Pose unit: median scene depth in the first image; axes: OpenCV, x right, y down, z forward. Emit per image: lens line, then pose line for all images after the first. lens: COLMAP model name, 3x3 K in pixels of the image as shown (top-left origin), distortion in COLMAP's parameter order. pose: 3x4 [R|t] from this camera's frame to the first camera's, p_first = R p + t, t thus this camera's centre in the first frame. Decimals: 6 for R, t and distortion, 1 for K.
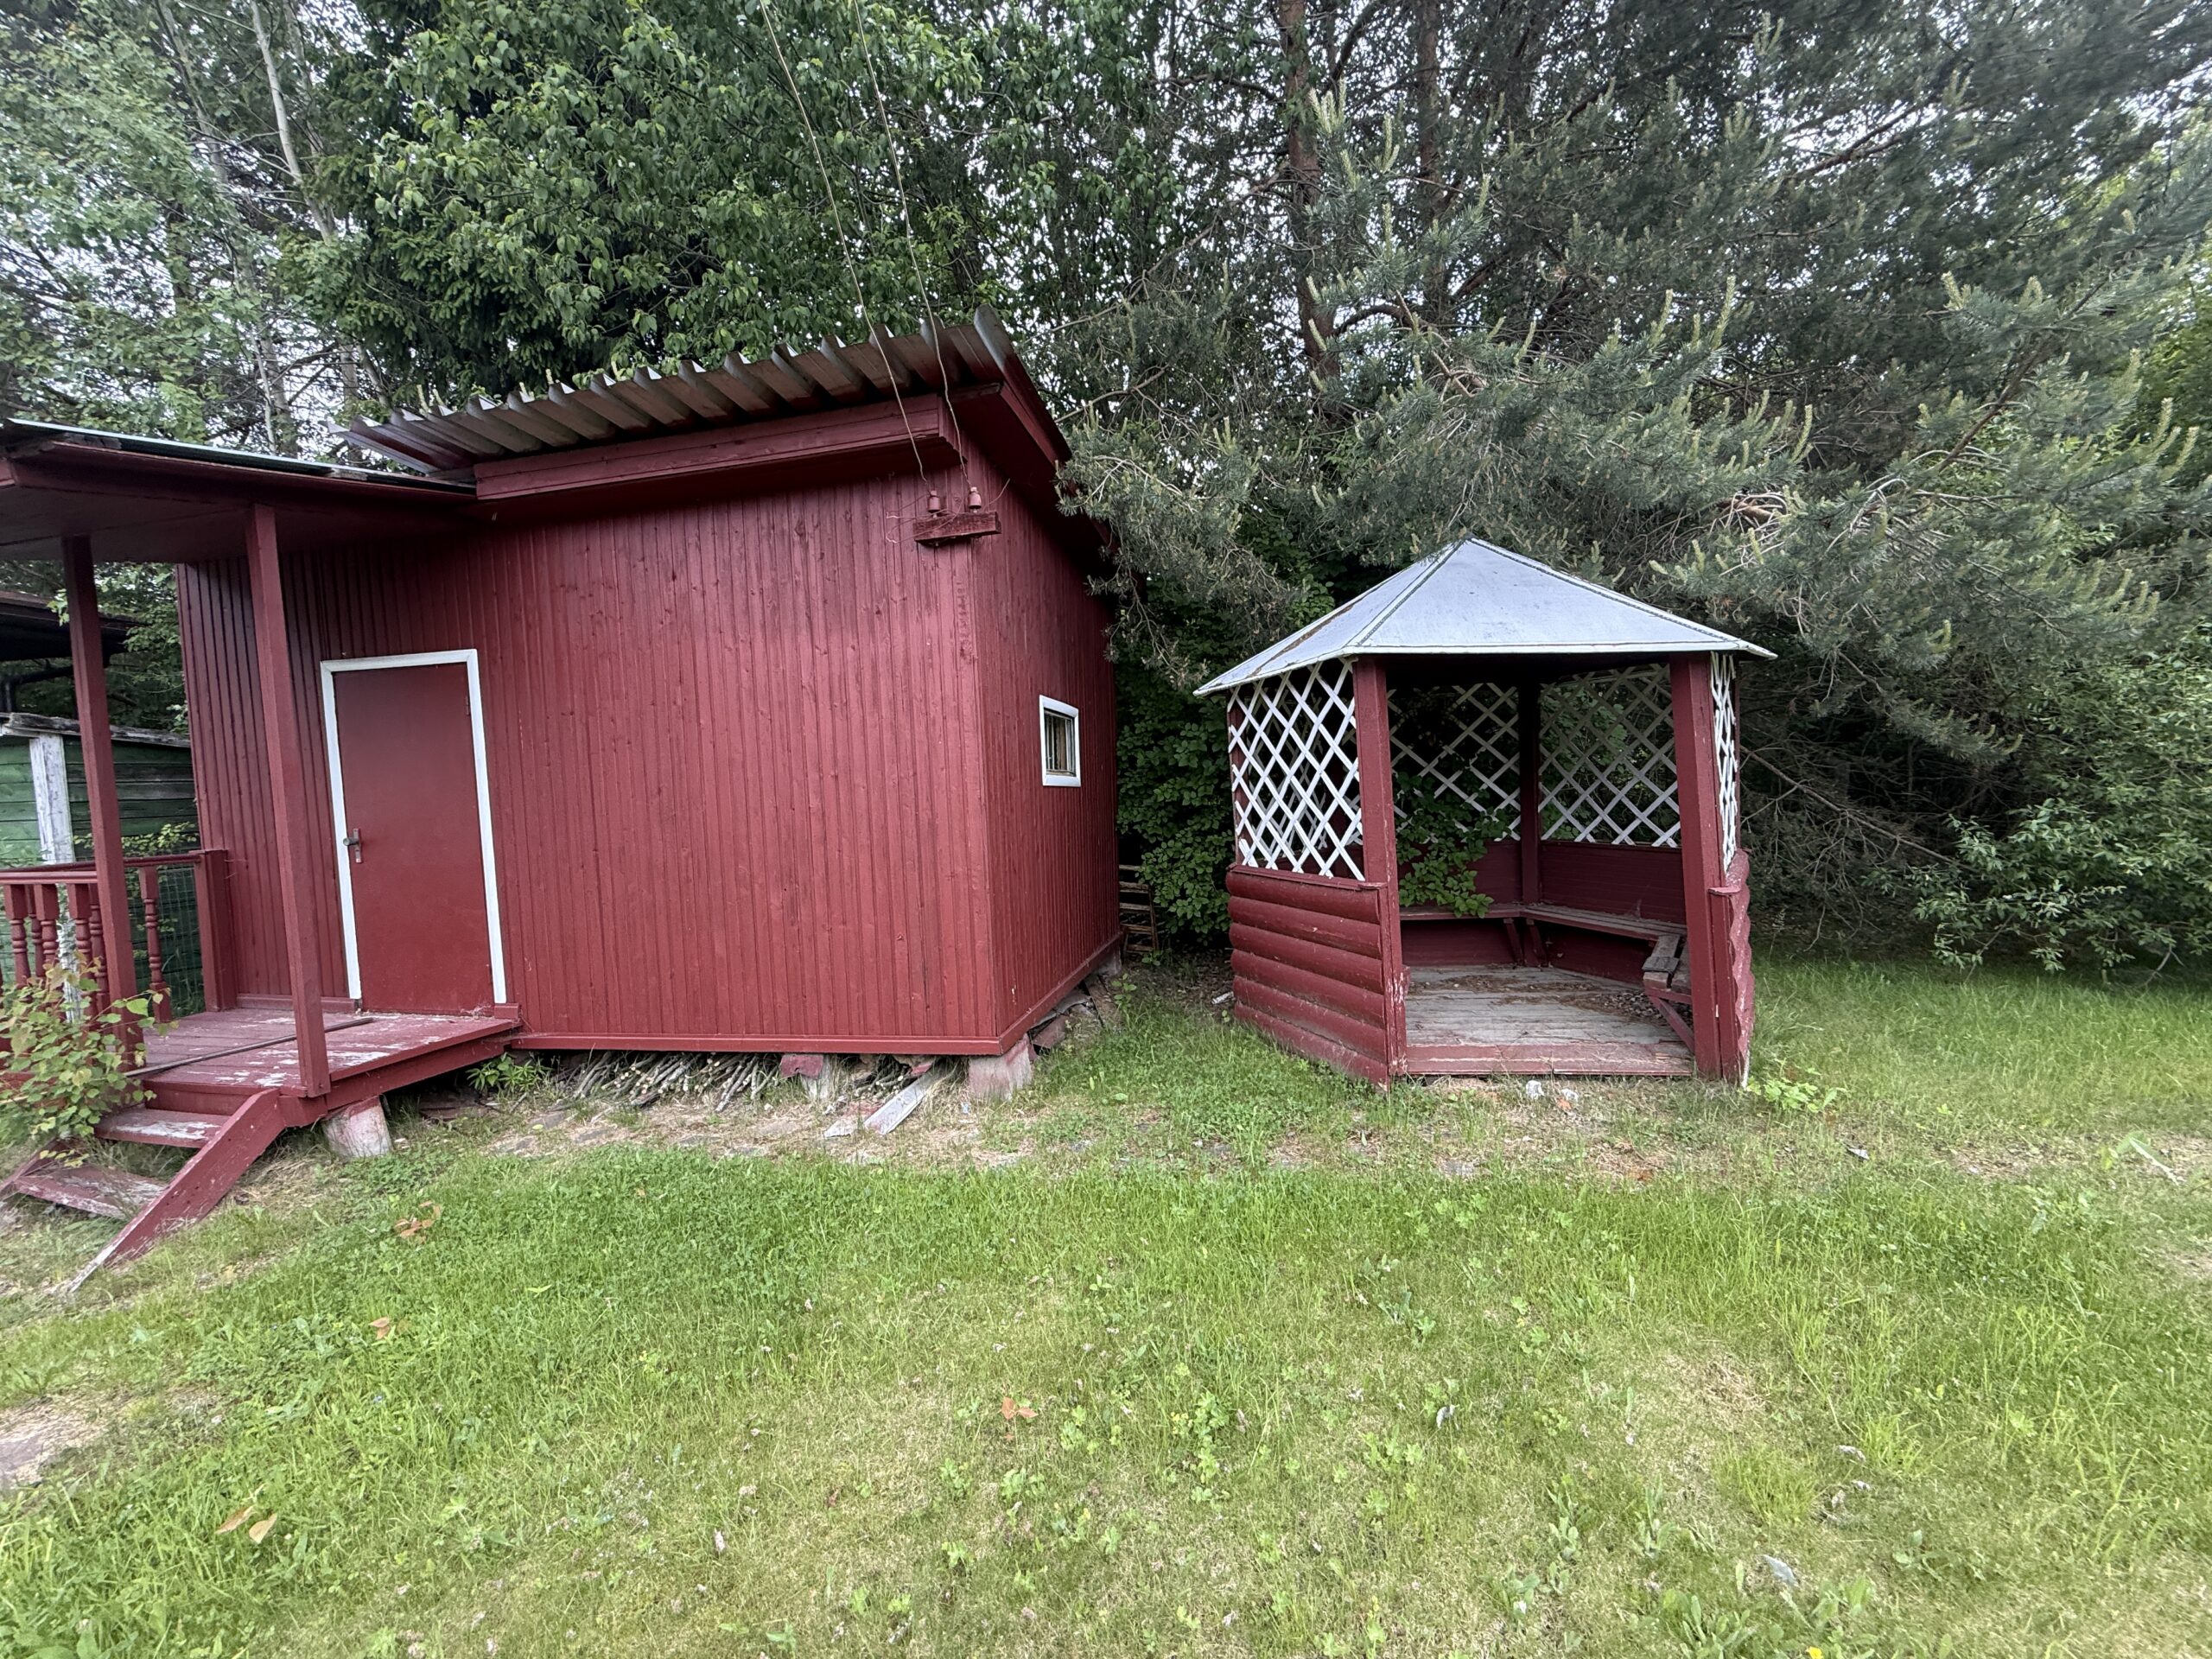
lens RADIAL K [[882.9, 0, 1103.4], [0, 882.9, 839.8], [0, 0, 1]] dist [-0.000998, -0.000064]
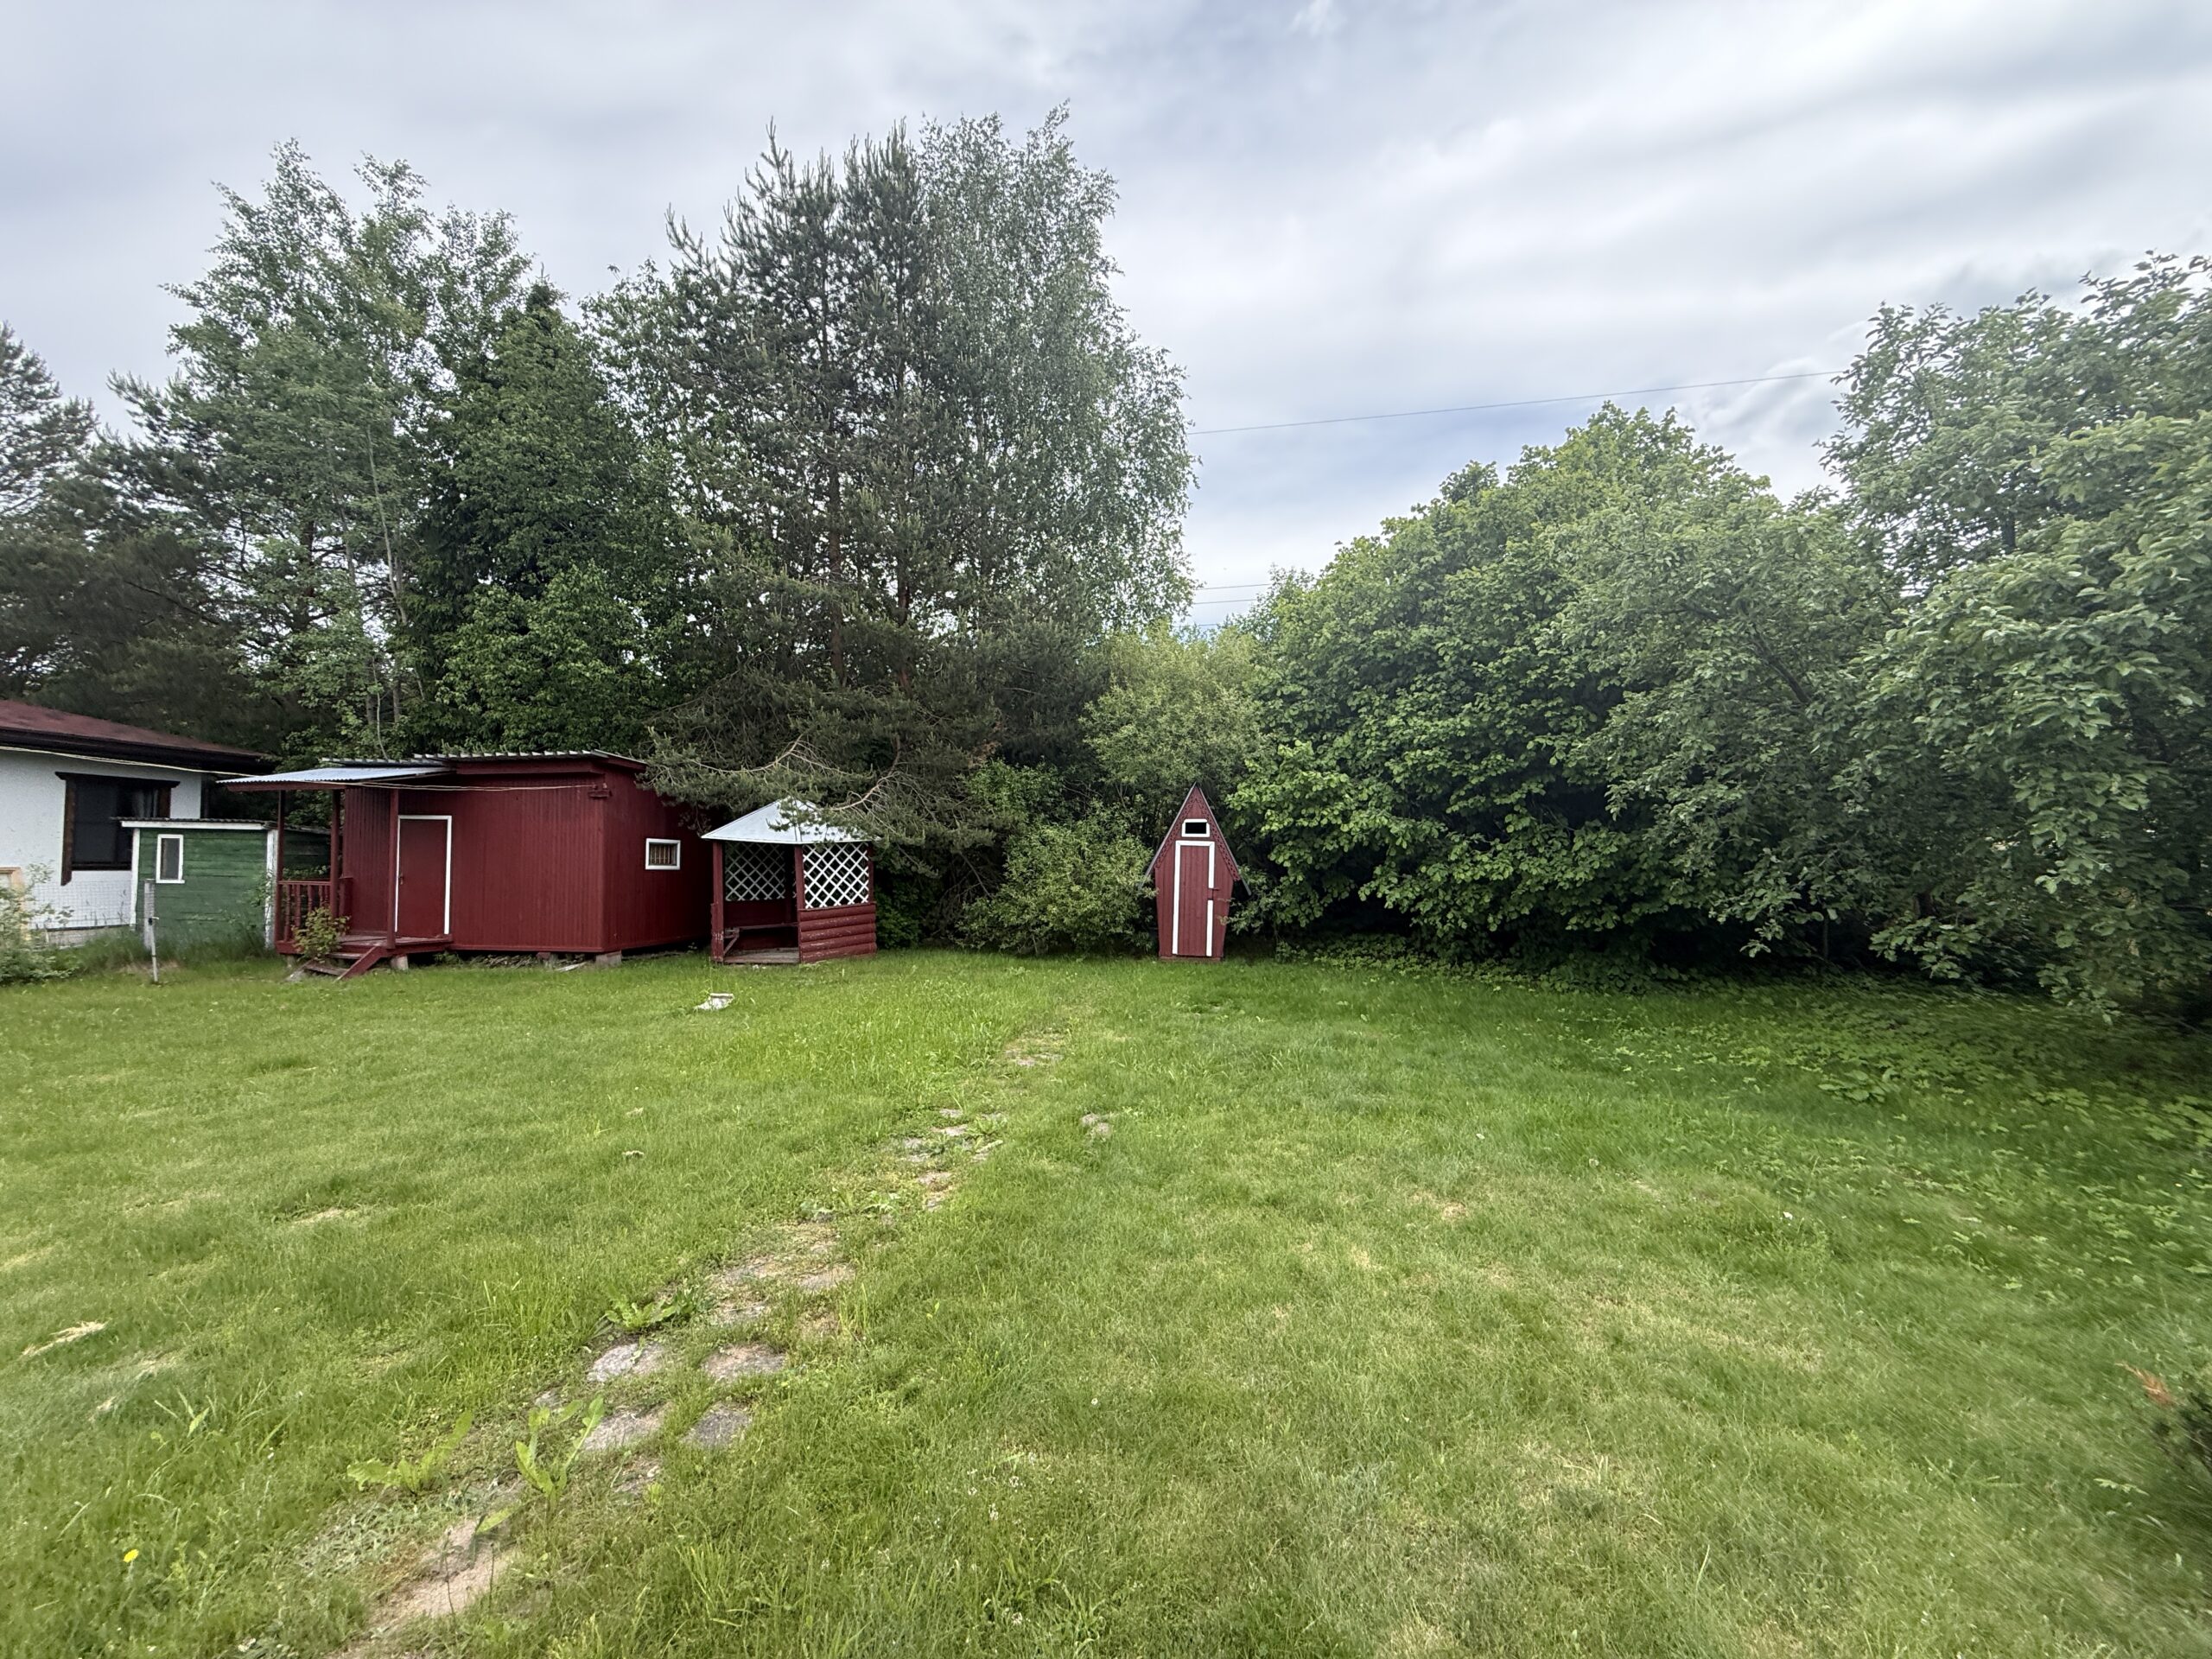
lens RADIAL K [[882.9, 0, 1106.5], [0, 882.9, 832.8], [0, 0, 1]] dist [-0.000998, -0.000064]
pose [[0.997933, 0.050659, 0.039539, 1.443585], [-0.047131, 0.995219, -0.085547, -0.005365], [-0.043684, 0.083507, 0.995549, -2.148479]]
